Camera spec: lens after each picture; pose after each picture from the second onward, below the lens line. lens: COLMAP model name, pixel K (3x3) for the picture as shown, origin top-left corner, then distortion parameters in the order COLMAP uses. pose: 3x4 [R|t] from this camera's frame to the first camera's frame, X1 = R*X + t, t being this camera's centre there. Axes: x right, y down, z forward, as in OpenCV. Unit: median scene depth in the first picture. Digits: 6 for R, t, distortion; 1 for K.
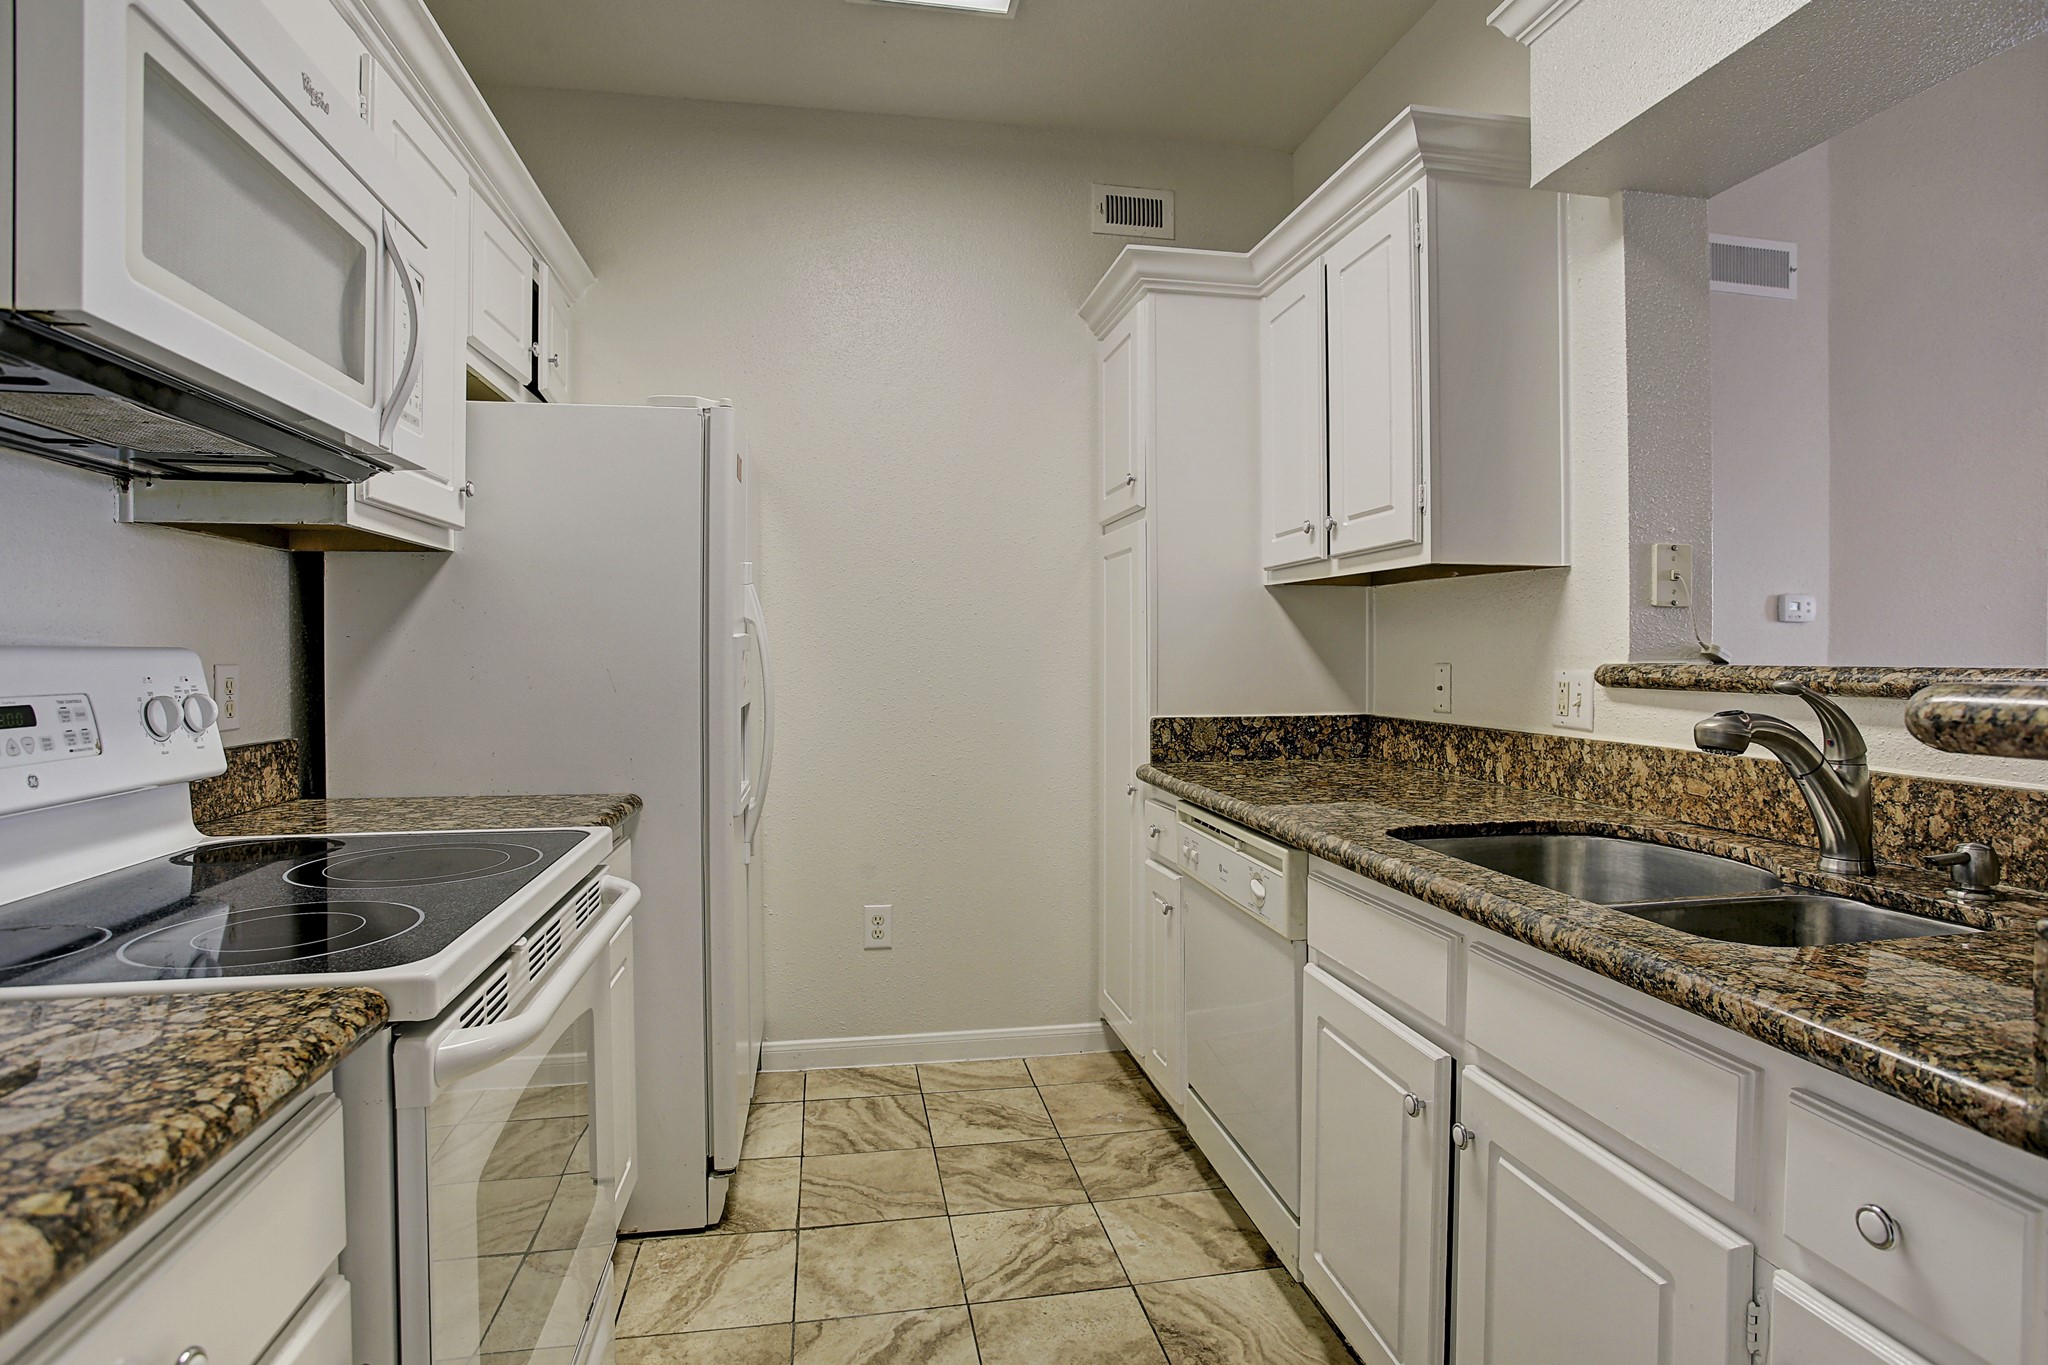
lens RADIAL K [[1048.2, 0, 1030.9], [0, 1048.2, 681.2], [0, 0, 1]] dist [-0.085988, 0.038976]
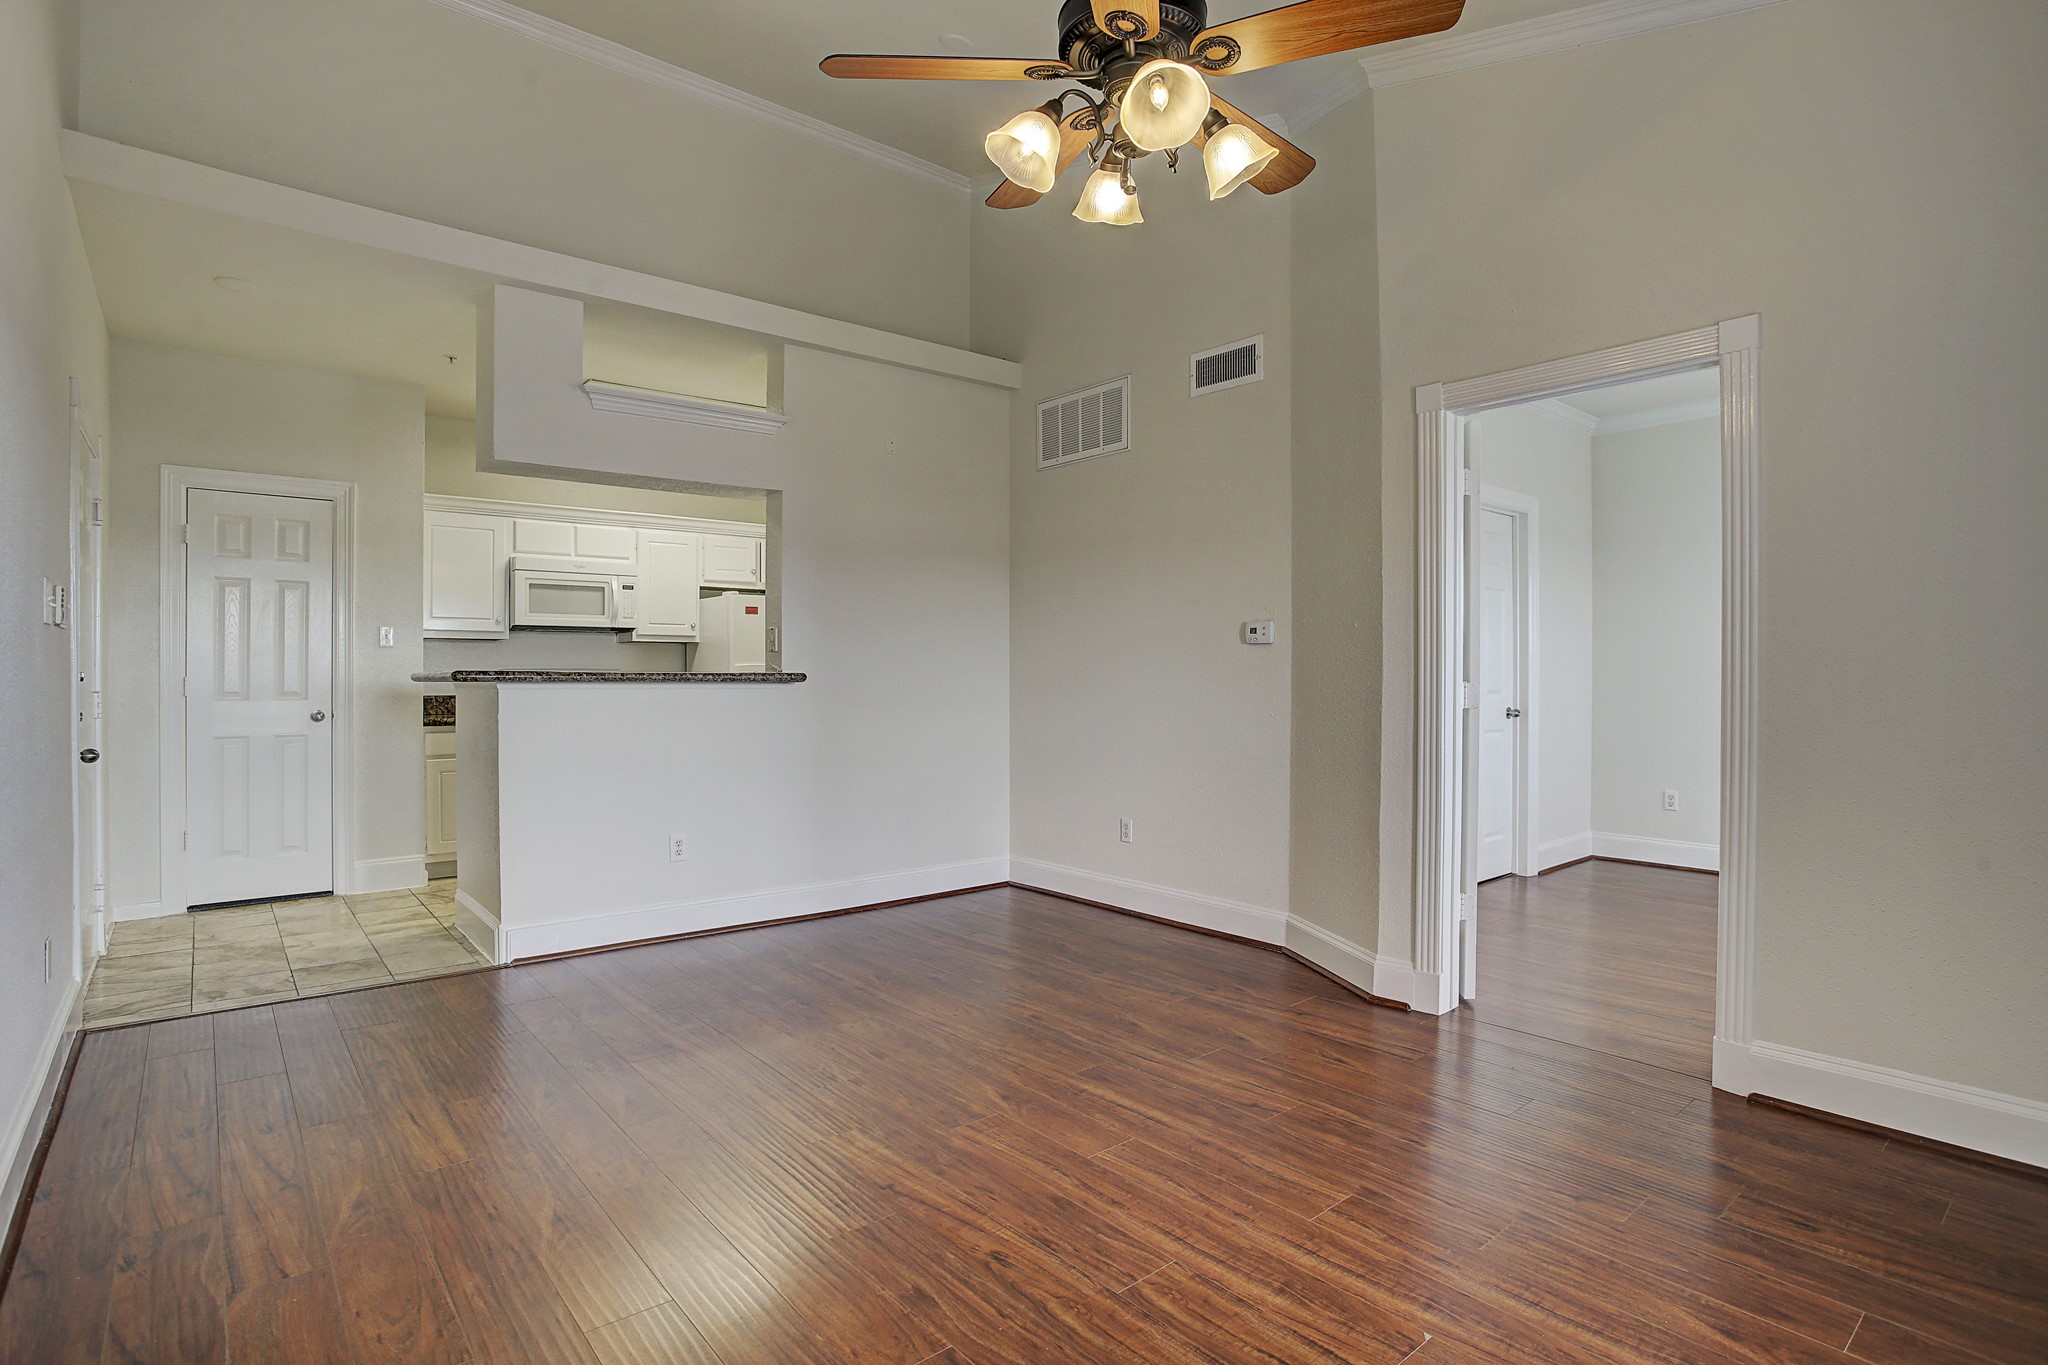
lens RADIAL K [[1048.2, 0, 1030.9], [0, 1048.2, 681.2], [0, 0, 1]] dist [-0.085988, 0.038976]
pose [[0.501371, 0.007335, -0.865201, 3.641100], [-0.030030, 0.999509, -0.008928, 0.012160], [0.864711, 0.030458, 0.501345, 0.290403]]
